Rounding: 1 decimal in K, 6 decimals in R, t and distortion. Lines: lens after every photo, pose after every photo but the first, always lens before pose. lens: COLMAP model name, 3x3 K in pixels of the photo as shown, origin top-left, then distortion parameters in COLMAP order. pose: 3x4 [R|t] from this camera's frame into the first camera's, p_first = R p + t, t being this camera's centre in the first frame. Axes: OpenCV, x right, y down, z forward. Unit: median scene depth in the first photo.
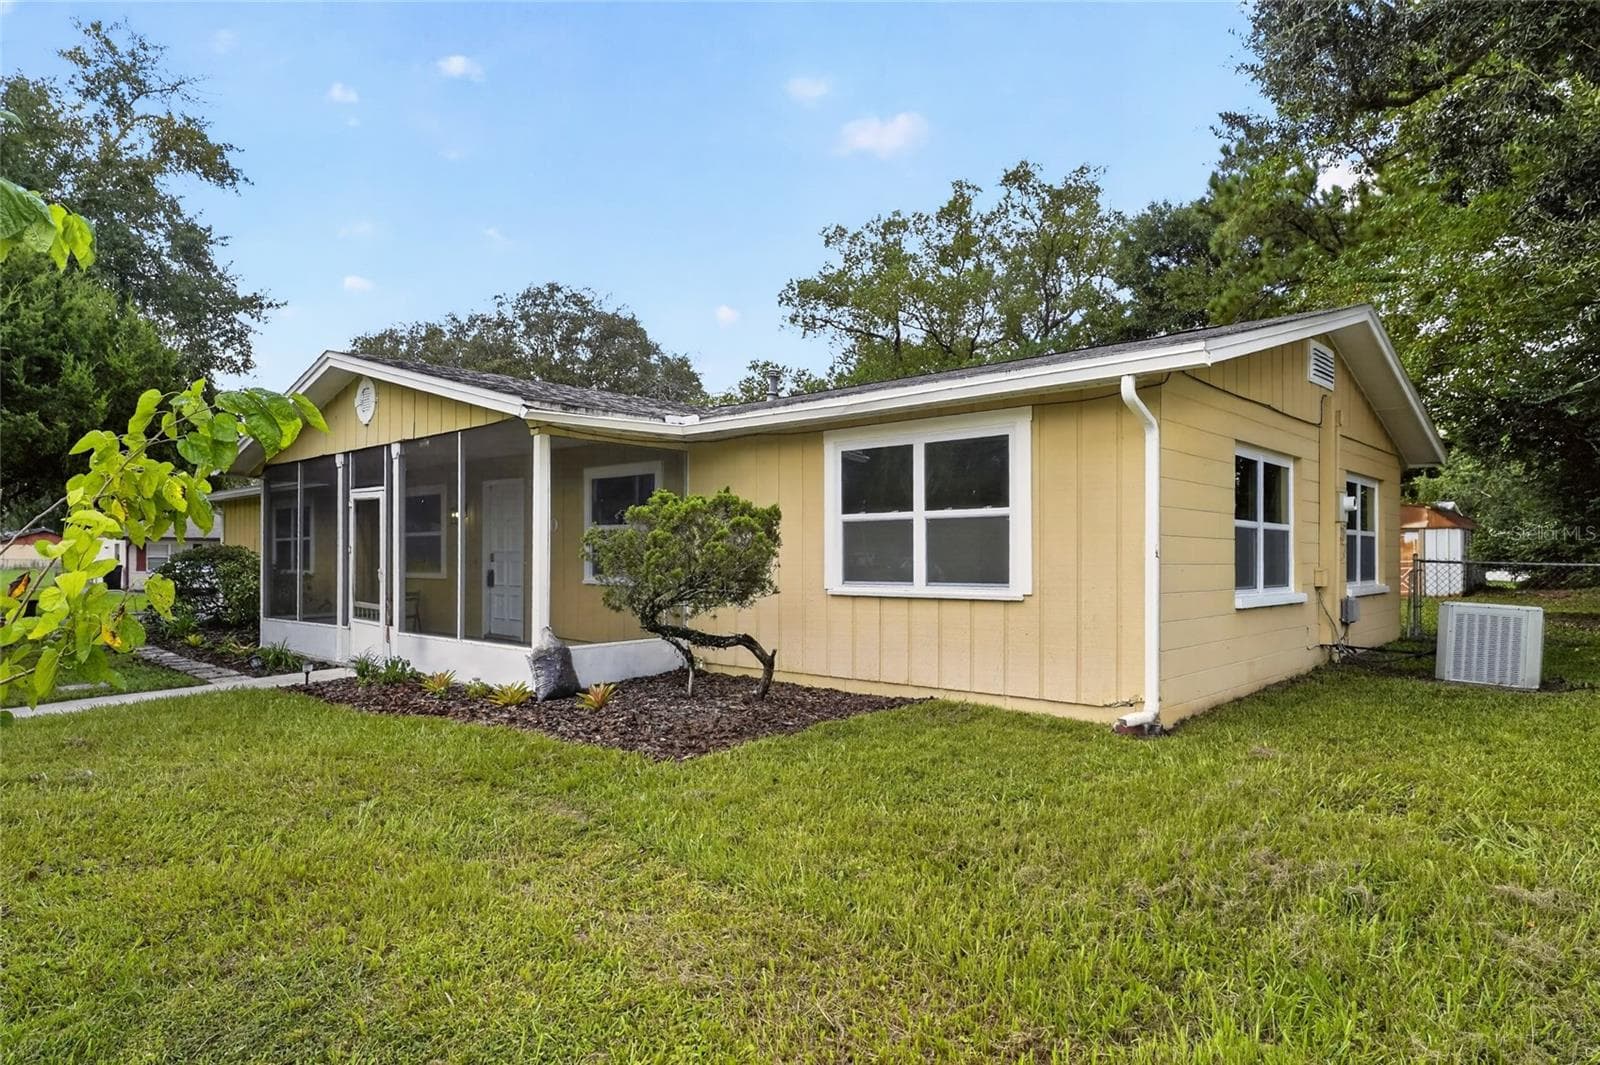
lens RADIAL K [[945.0, 0, 795.7], [0, 945.0, 547.9], [0, 0, 1]] dist [0.004765, -0.000874]
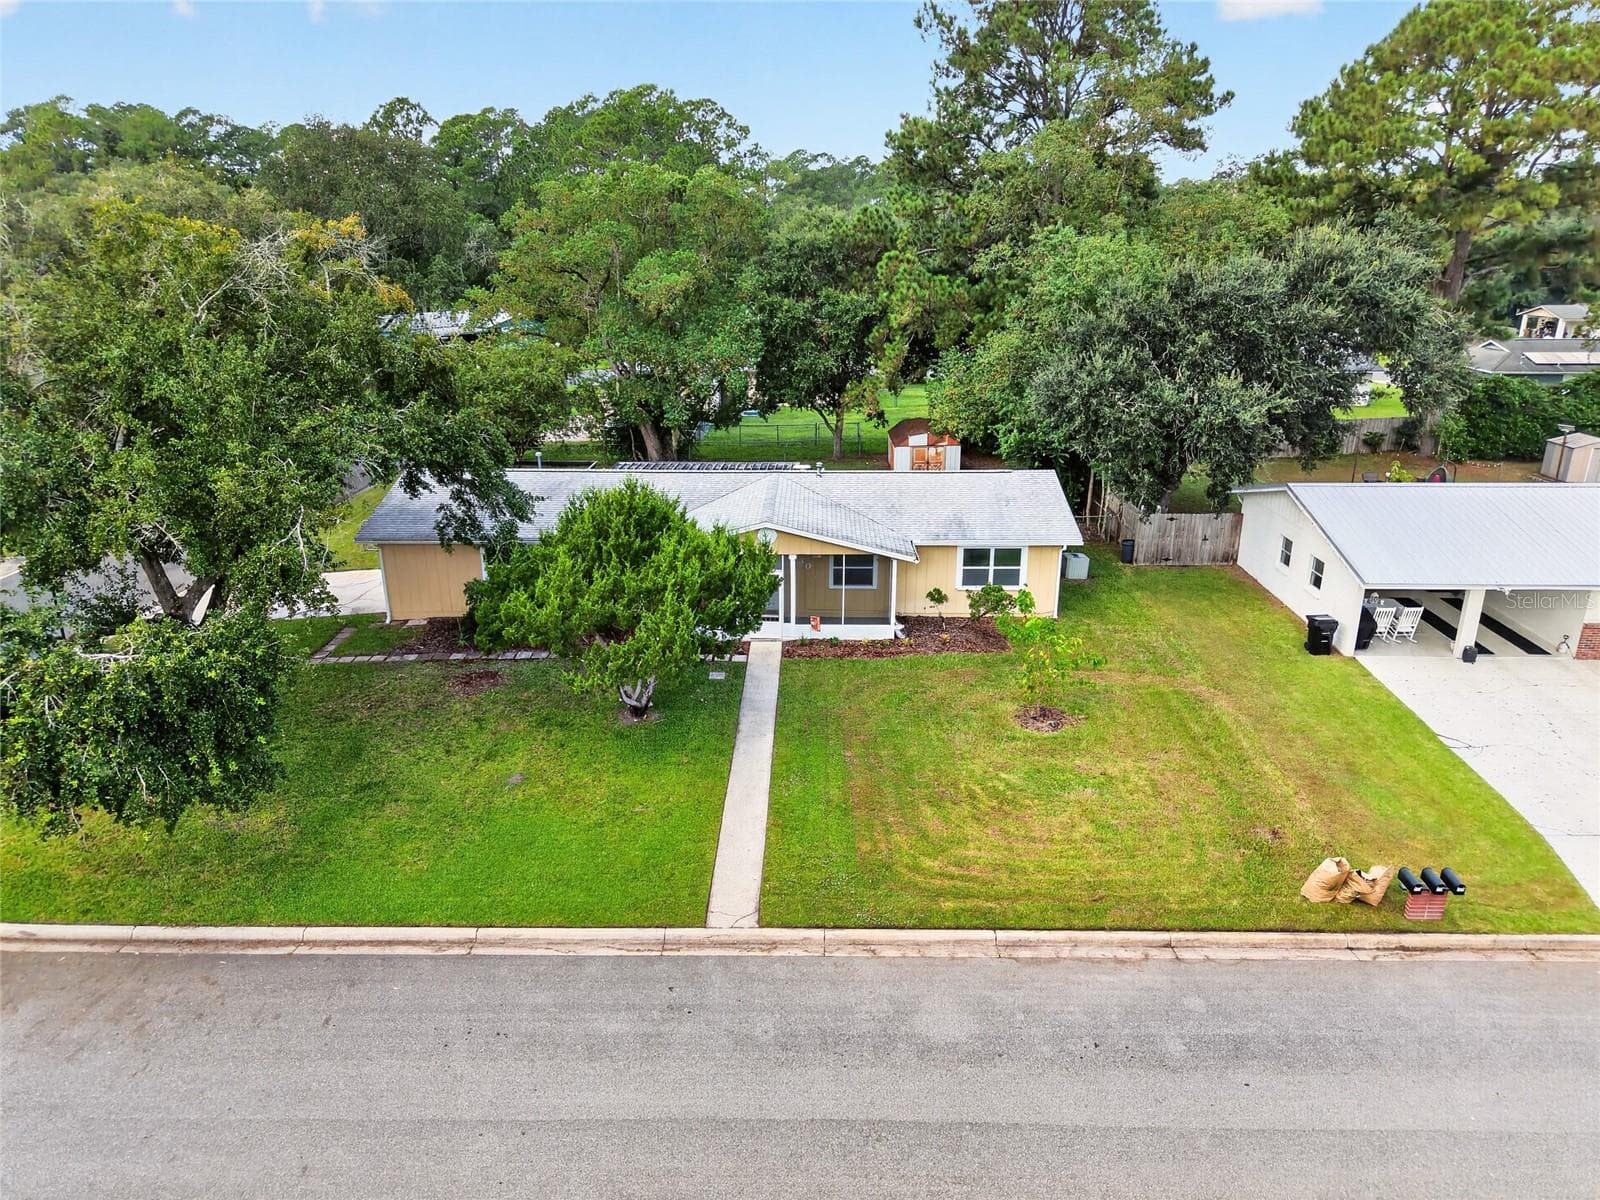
lens RADIAL K [[1080.2, 0, 803.6], [0, 1080.2, 611.7], [0, 0, 1]] dist [0.005686, -0.003524]
pose [[0.752999, -0.218713, 0.620611, -2.685400], [-0.001894, 0.942421, 0.334422, -1.122760], [-0.658019, -0.252995, 0.709228, -1.313385]]
